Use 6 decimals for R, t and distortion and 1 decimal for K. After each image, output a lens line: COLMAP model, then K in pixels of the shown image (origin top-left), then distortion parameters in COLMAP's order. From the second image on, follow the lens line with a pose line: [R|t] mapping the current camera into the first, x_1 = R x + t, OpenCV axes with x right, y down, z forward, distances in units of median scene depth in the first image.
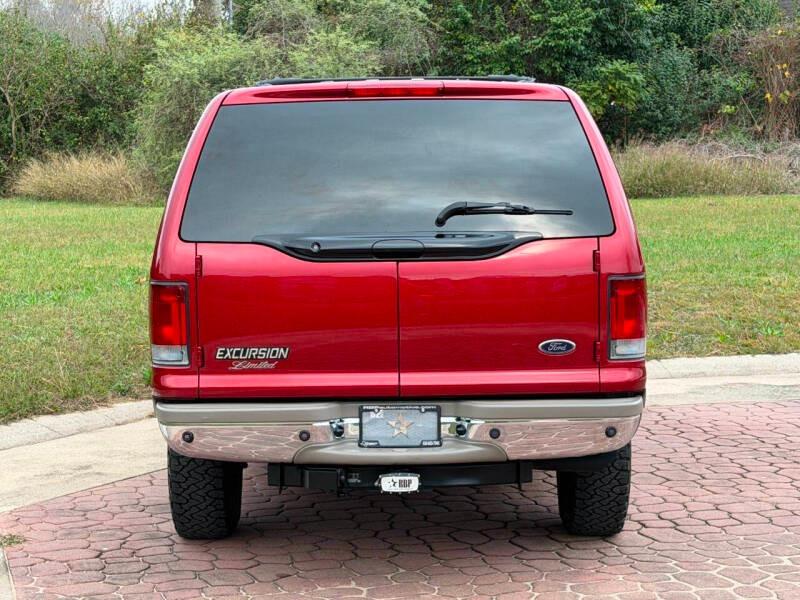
lens RADIAL K [[1646.5, 0, 400.0], [0, 1646.5, 300.0], [0, 0, 1]] dist [0.124472, 0.145120]
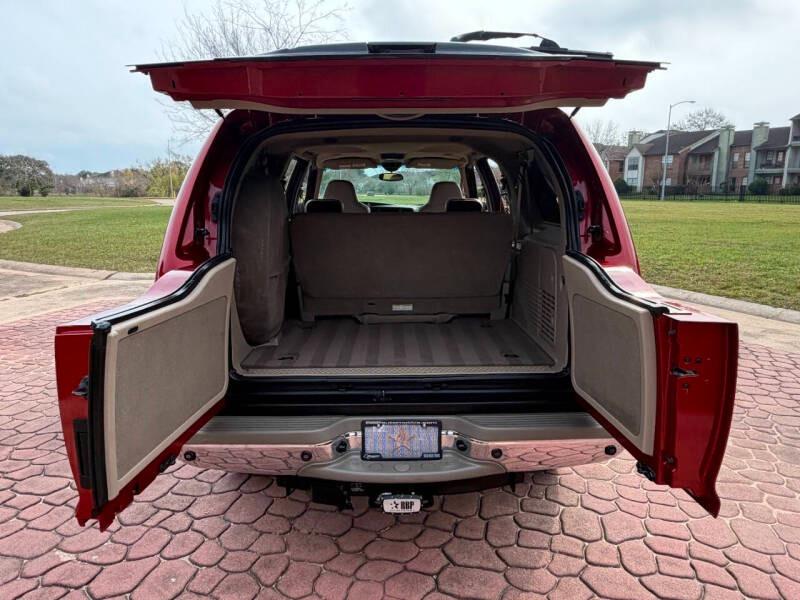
lens RADIAL K [[557.0, 0, 400.0], [0, 557.0, 300.0], [0, 0, 1]] dist [-0.004088, 0.056651]
pose [[0.999744, 0.002697, 0.022459, -0.009044], [-0.005154, 0.993911, 0.110068, -0.048336], [-0.022026, -0.110156, 0.993670, 0.668532]]
